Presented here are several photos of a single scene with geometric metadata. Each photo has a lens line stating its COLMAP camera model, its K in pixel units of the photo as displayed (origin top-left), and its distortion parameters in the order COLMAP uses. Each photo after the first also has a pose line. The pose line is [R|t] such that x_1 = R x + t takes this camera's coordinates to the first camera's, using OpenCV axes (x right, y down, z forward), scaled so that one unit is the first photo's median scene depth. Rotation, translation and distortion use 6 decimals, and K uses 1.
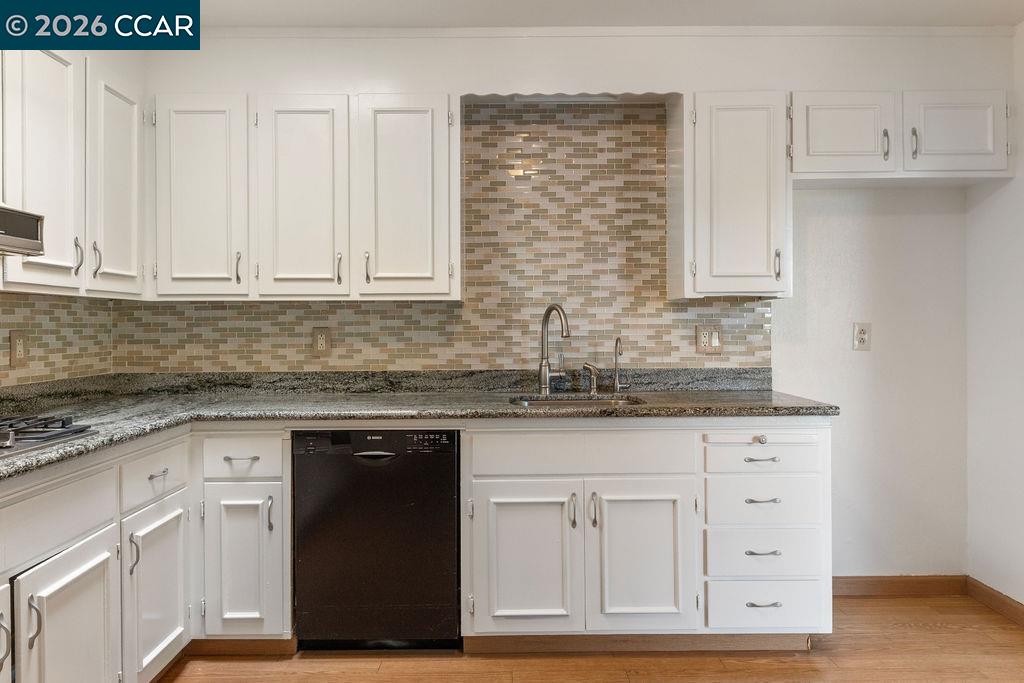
lens RADIAL K [[715.5, 0, 506.3], [0, 715.5, 333.5], [0, 0, 1]] dist [0.012212, -0.021894]
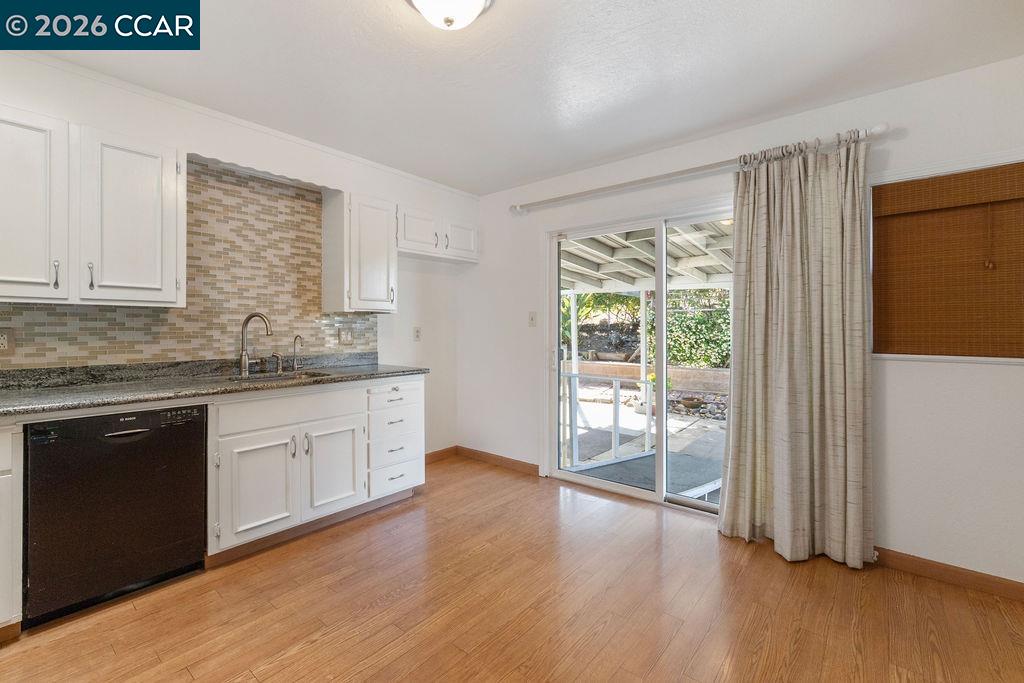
lens RADIAL K [[450.2, 0, 515.6], [0, 450.2, 331.0], [0, 0, 1]] dist [-0.003360, 0.001775]
pose [[0.637534, 0.000418, 0.770422, -0.300735], [0.004661, 0.999979, -0.004399, 0.002733], [-0.770408, 0.006395, 0.637519, 0.006594]]
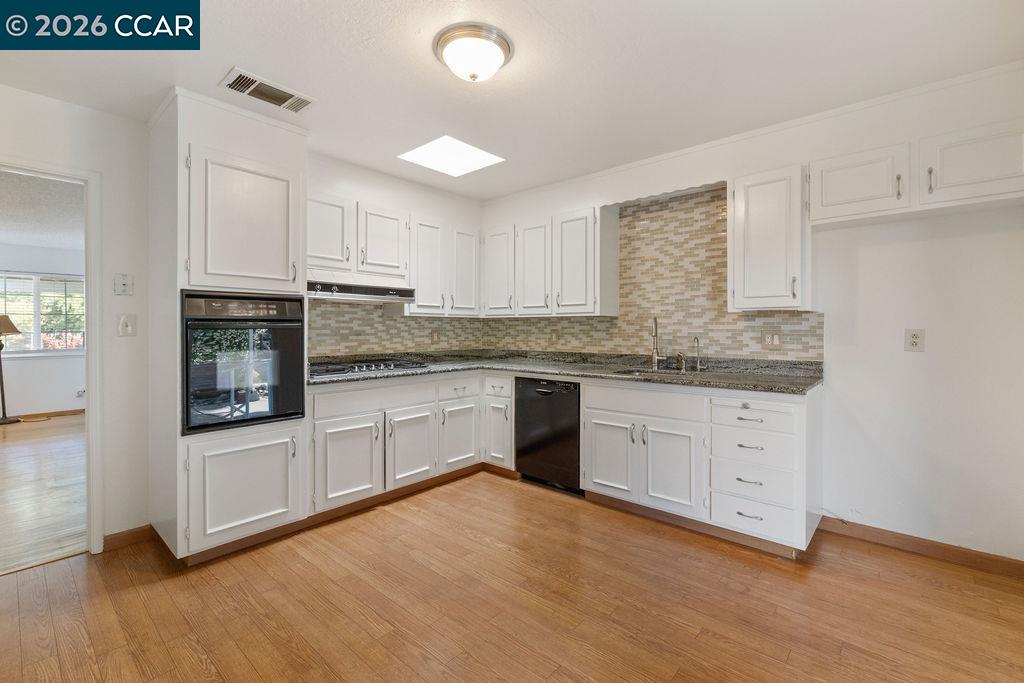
lens RADIAL K [[450.2, 0, 508.6], [0, 450.2, 334.3], [0, 0, 1]] dist [-0.003360, 0.001775]
pose [[0.742615, 0.013715, -0.669579, 0.526290], [-0.012485, 0.999900, 0.006634, -0.002473], [0.669603, 0.003433, 0.742712, -0.035856]]
